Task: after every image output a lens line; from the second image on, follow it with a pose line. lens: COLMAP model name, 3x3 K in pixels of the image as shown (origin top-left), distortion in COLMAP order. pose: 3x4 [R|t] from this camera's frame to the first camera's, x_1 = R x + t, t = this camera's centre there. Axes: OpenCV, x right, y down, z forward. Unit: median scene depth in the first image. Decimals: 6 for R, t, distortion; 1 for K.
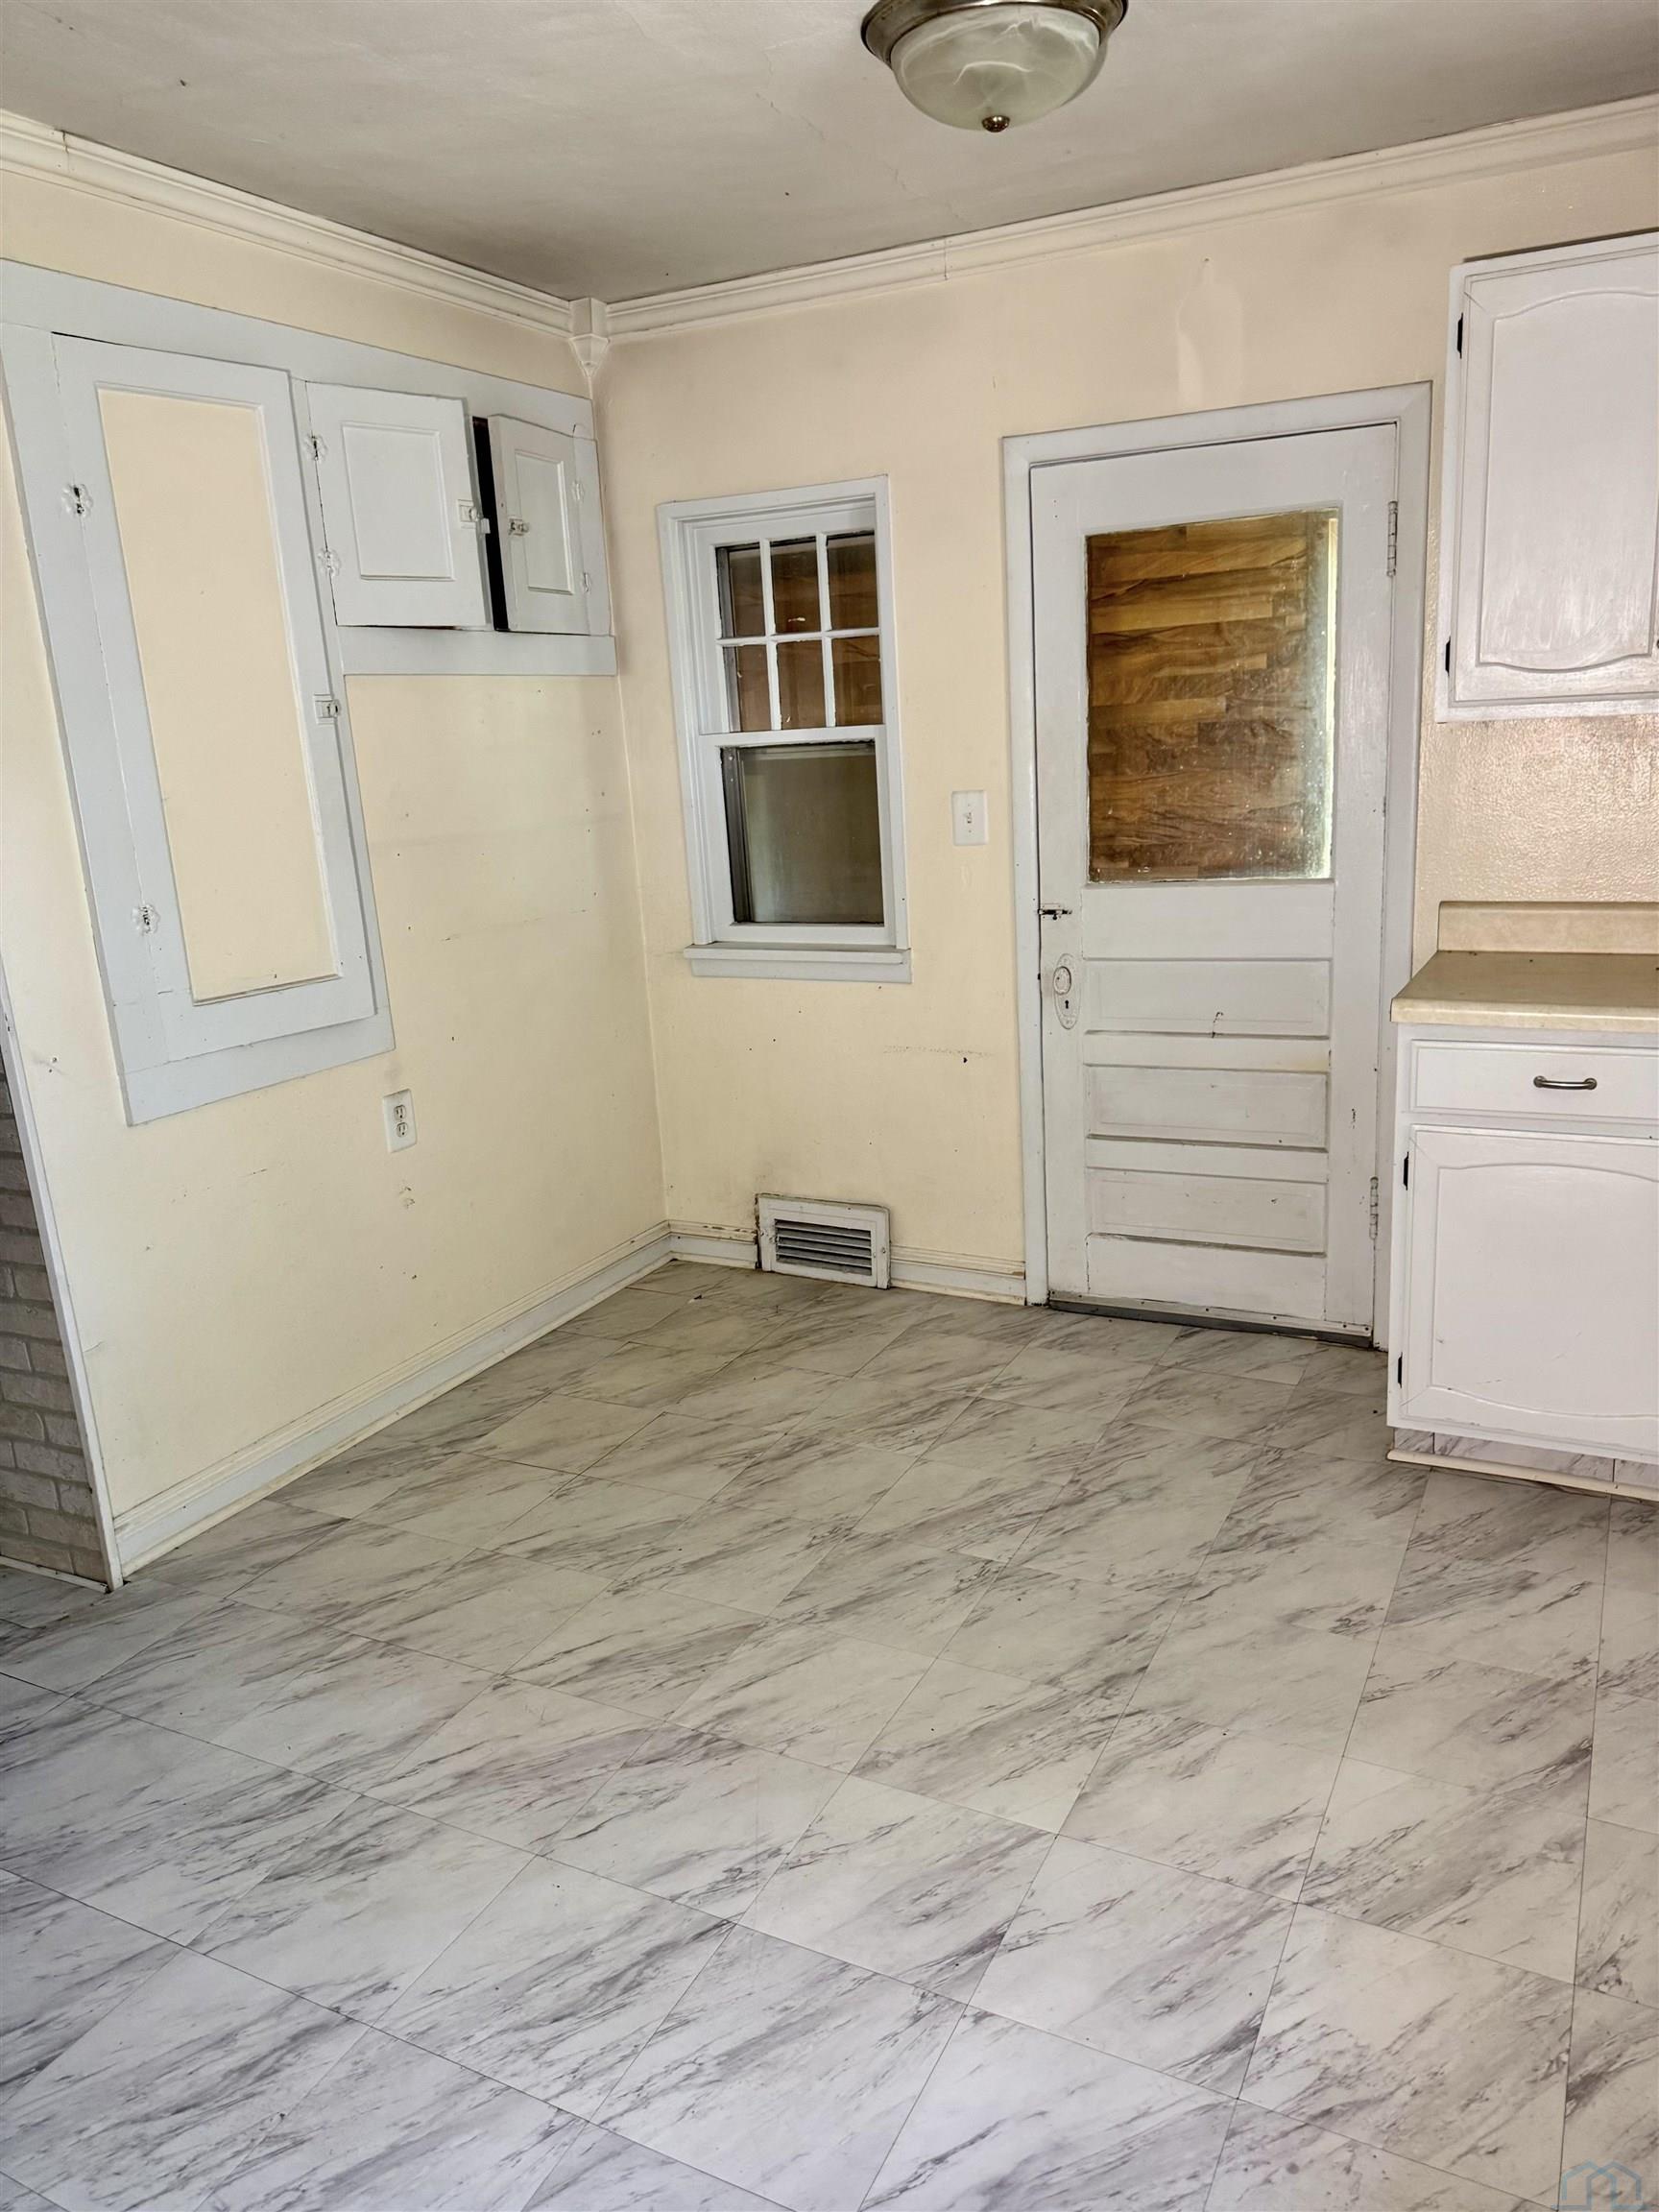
lens RADIAL K [[1548.3, 0, 831.2], [0, 1548.3, 1075.3], [0, 0, 1]] dist [0.057420, -0.063723]
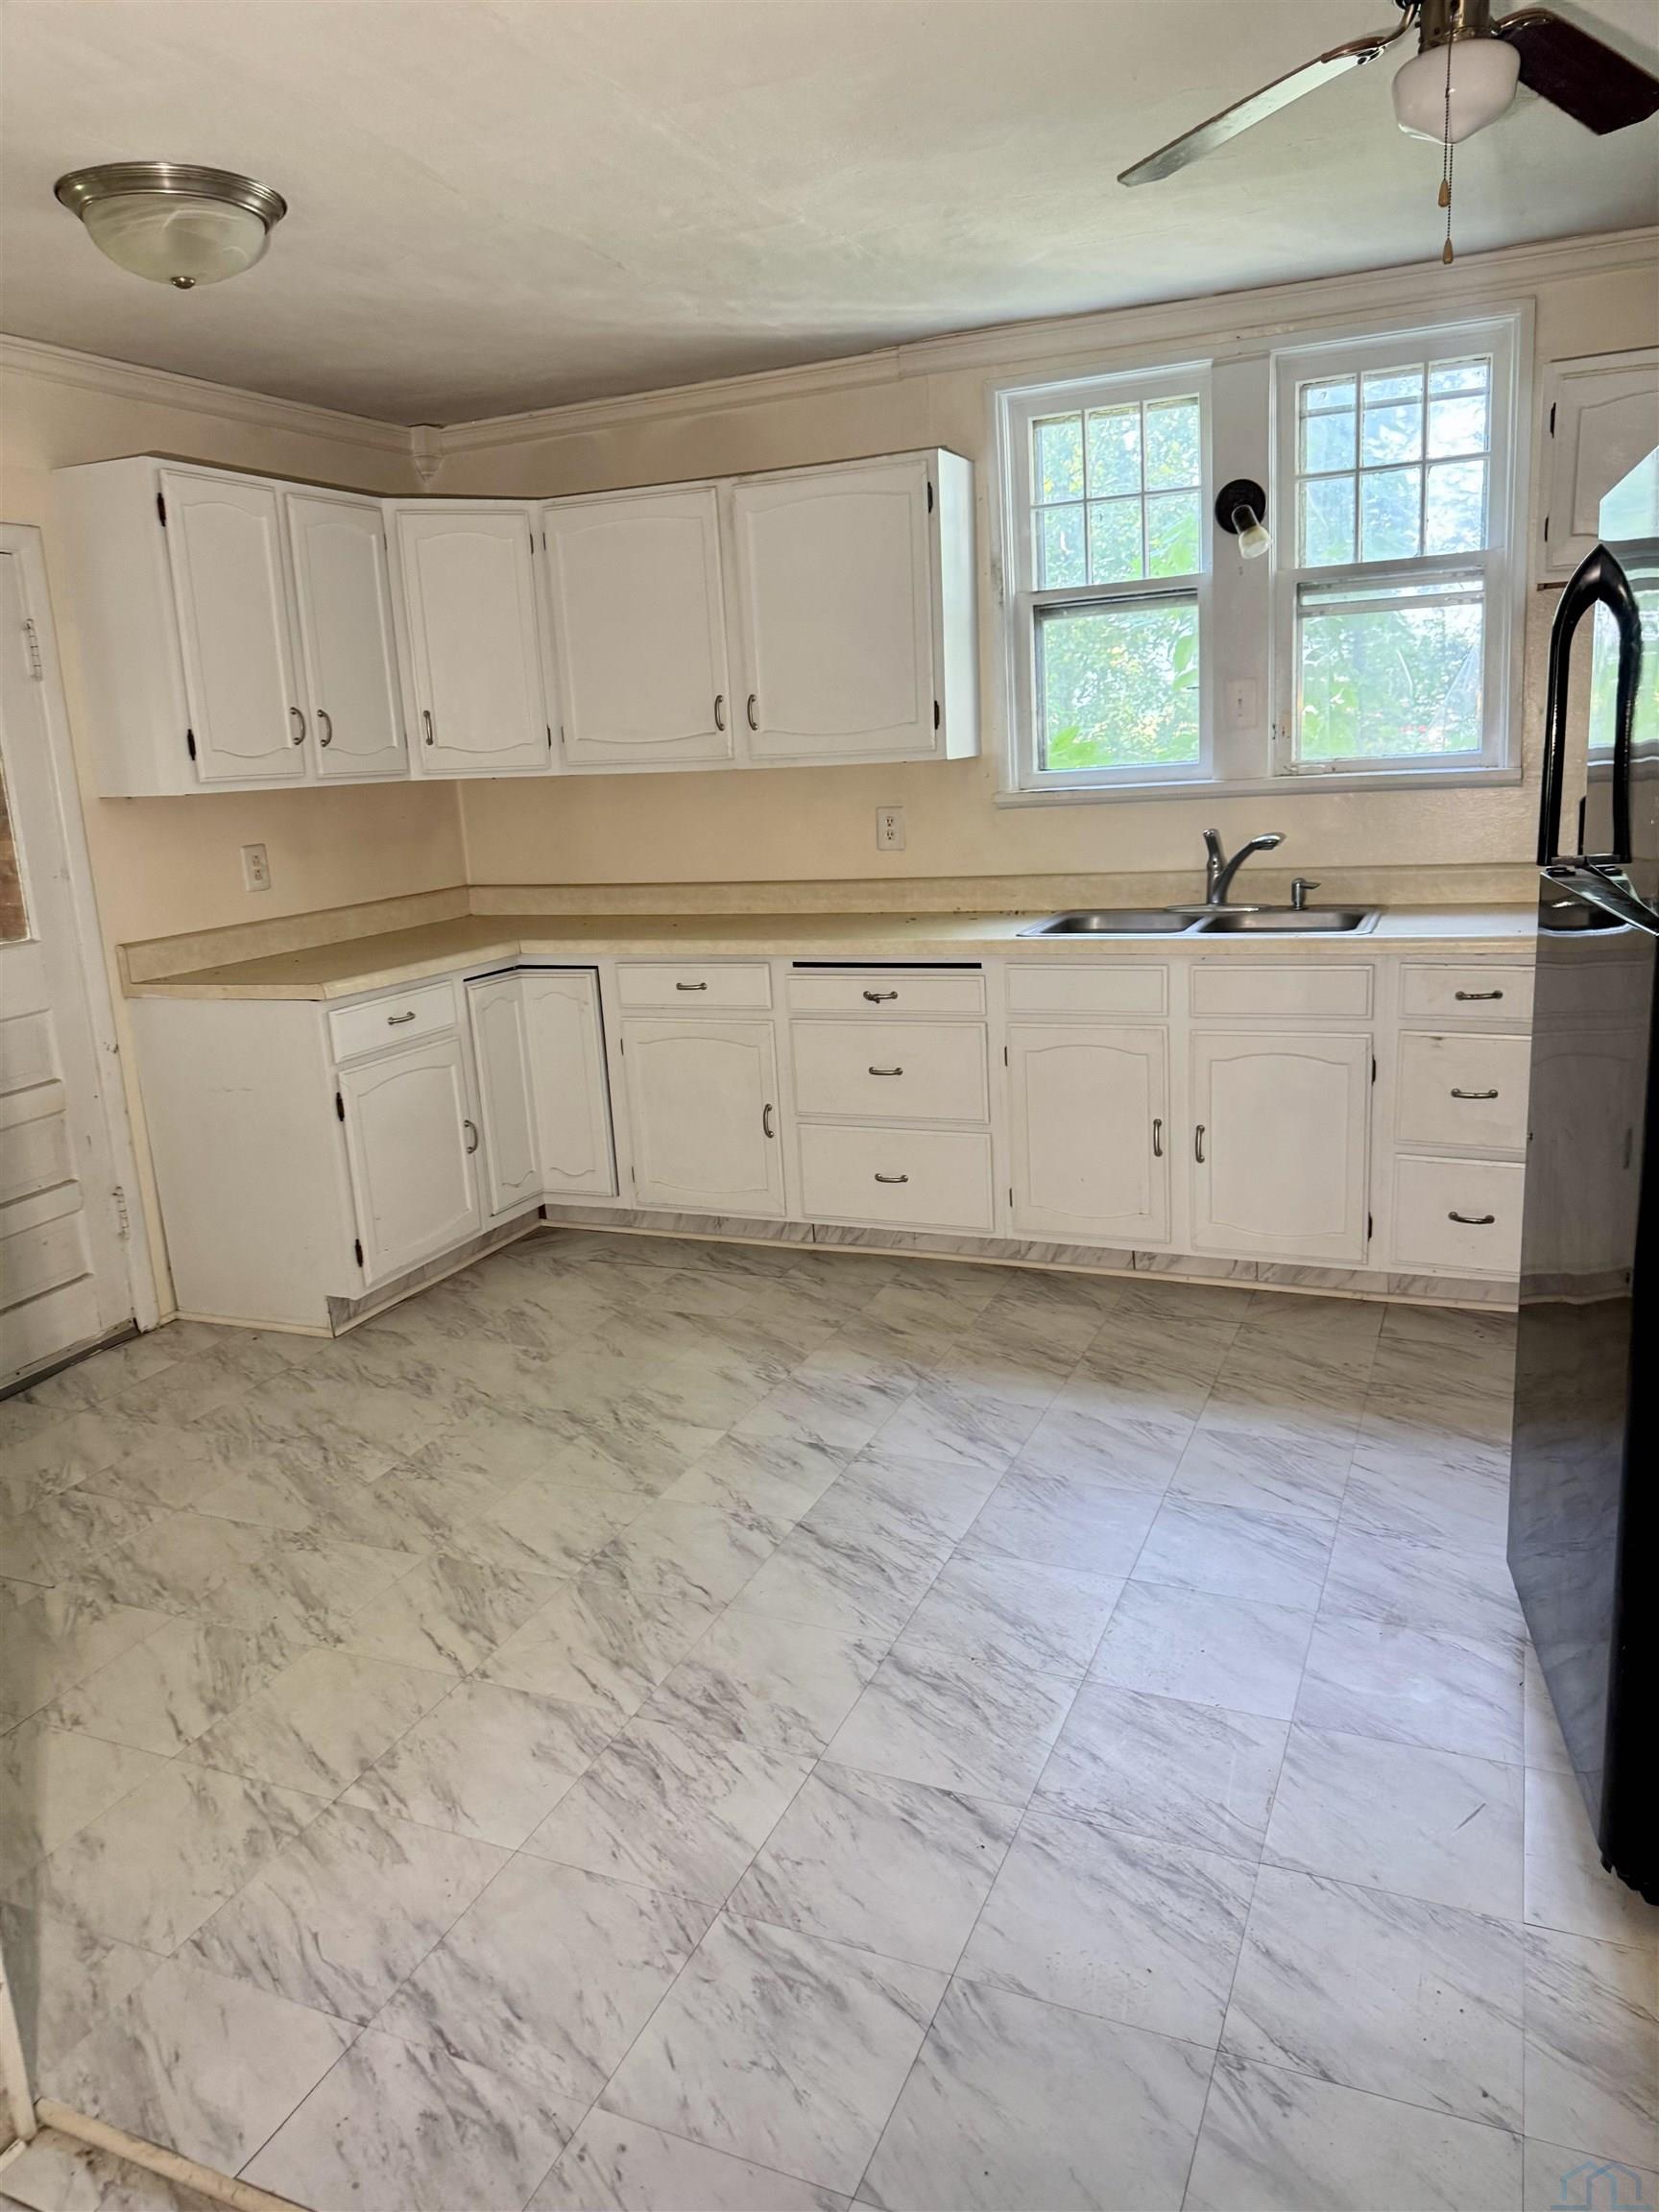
lens RADIAL K [[1535.1, 0, 818.0], [0, 1535.1, 1095.7], [0, 0, 1]] dist [0.133610, -0.266157]
pose [[-0.048358, -0.171230, 0.984044, -1.040578], [0.282833, 0.942526, 0.177905, -0.074487], [-0.957949, 0.286924, 0.002851, 0.614876]]
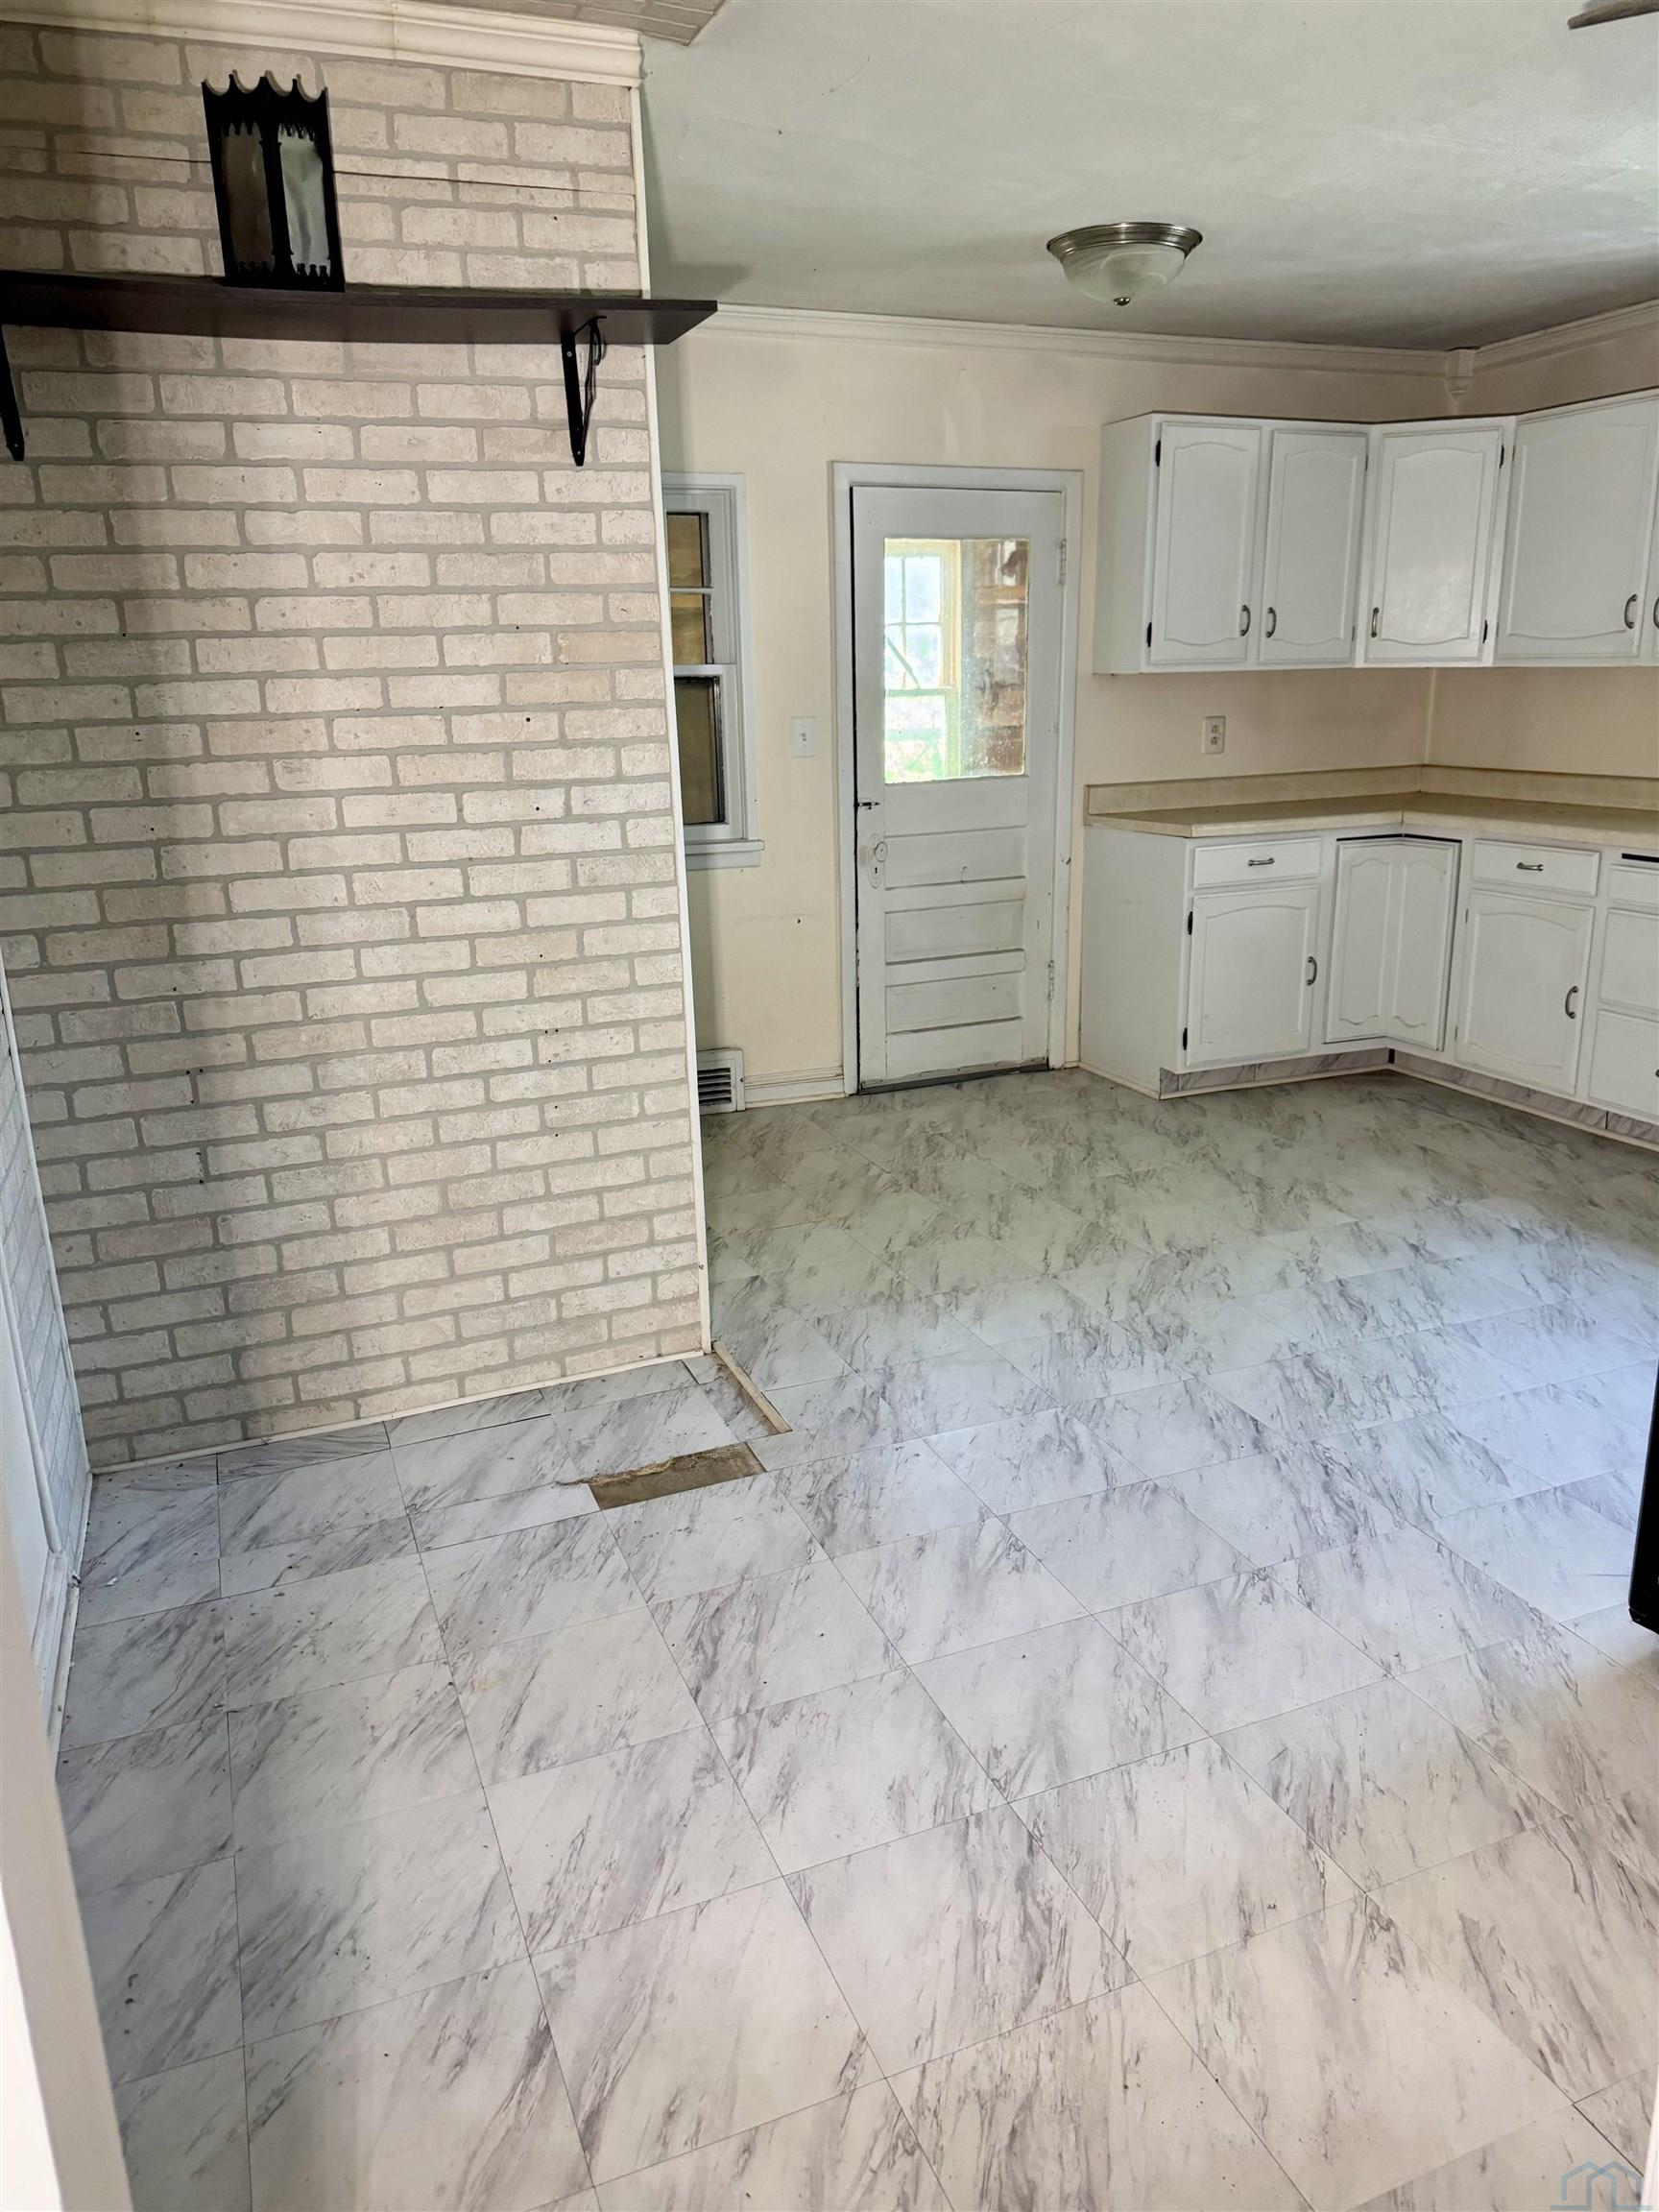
lens RADIAL K [[1535.1, 0, 818.0], [0, 1535.1, 1095.7], [0, 0, 1]] dist [0.133610, -0.266157]
pose [[0.667186, -0.158679, 0.727793, -1.285486], [0.157871, 0.984974, 0.070027, 0.068727], [-0.727969, 0.068176, 0.682212, 0.122402]]
